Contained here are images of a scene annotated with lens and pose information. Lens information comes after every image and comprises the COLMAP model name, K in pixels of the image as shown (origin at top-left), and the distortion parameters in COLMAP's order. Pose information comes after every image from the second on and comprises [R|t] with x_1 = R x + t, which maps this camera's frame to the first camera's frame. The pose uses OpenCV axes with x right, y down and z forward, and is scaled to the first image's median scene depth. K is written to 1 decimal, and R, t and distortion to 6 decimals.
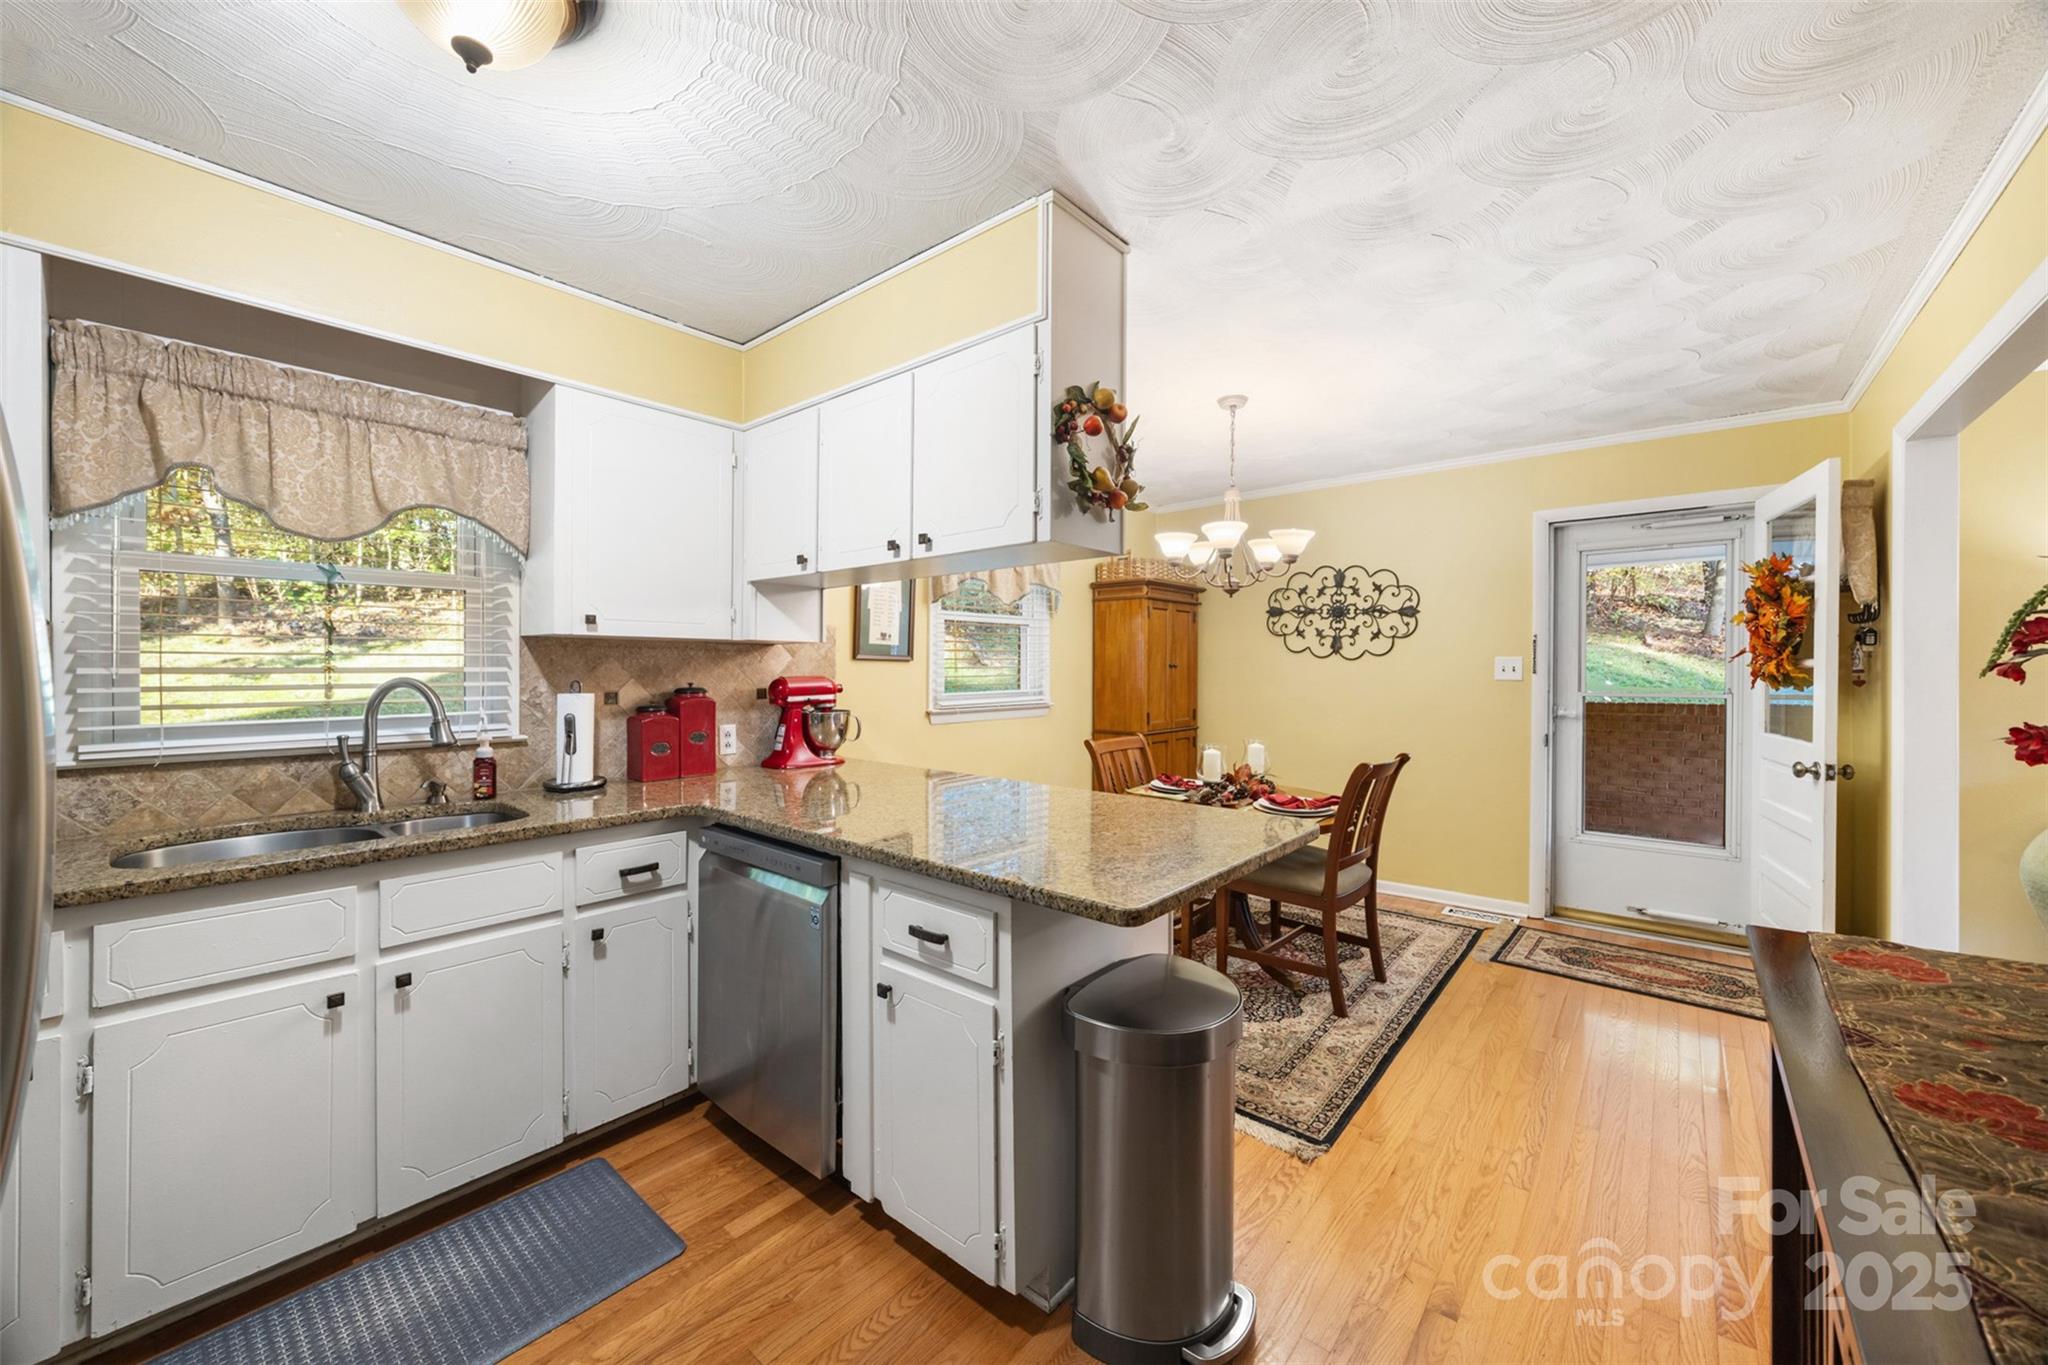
lens RADIAL K [[776.6, 0, 1029.4], [0, 776.6, 686.7], [0, 0, 1]] dist [-0.003675, 0.000257]
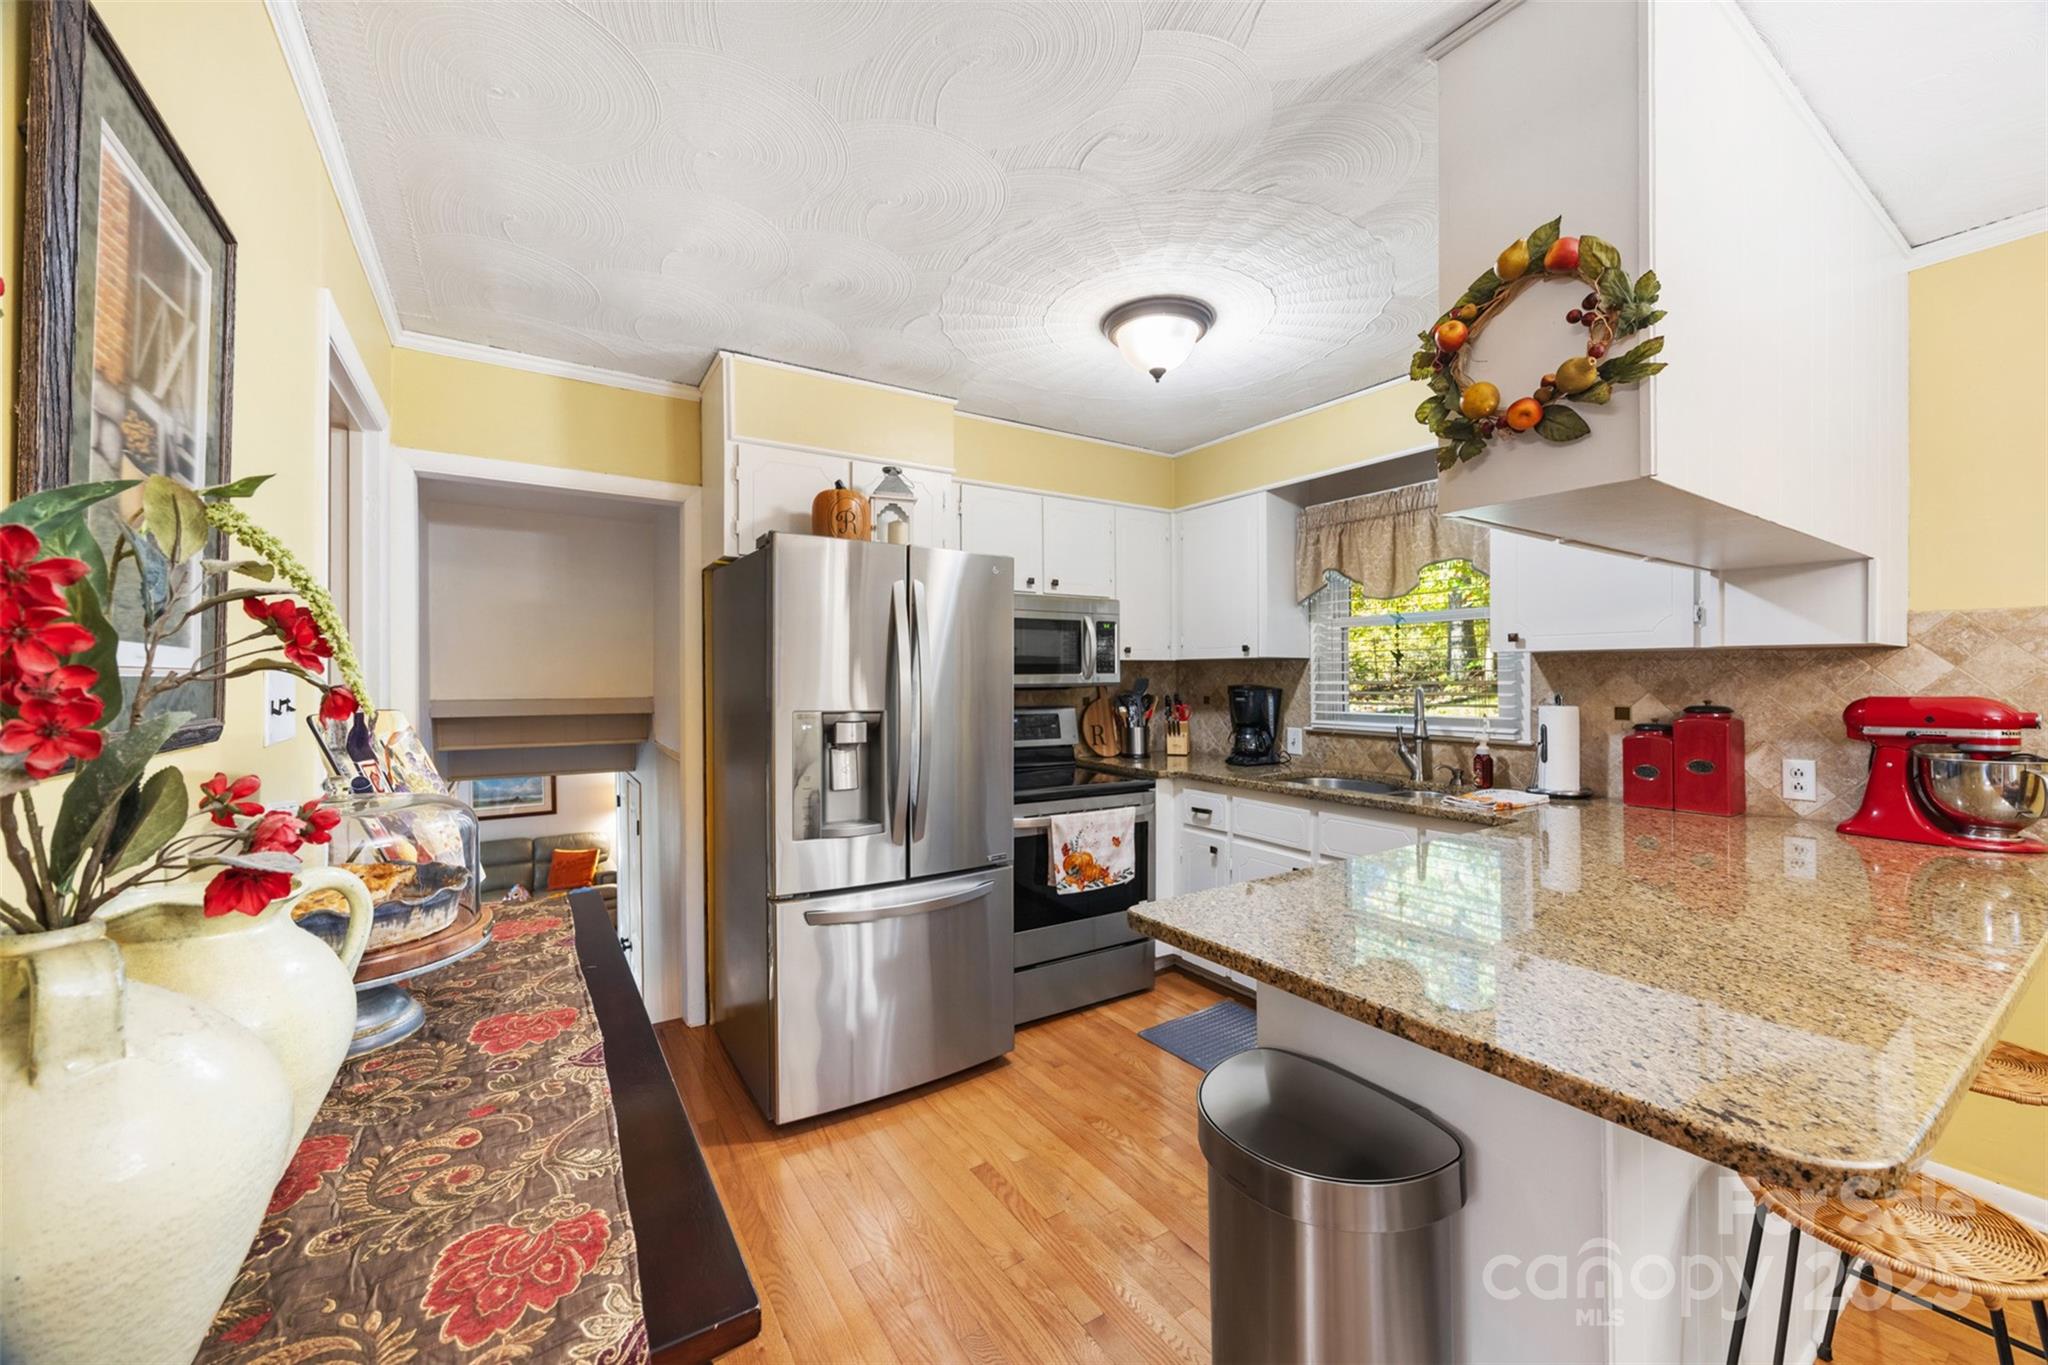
lens RADIAL K [[776.6, 0, 1023.7], [0, 776.6, 679.7], [0, 0, 1]] dist [-0.003675, 0.000257]
pose [[-0.293735, 0.000756, -0.955887, 0.476973], [-0.023923, 0.999681, 0.008142, -0.013636], [0.955588, 0.025259, -0.293623, 0.463828]]
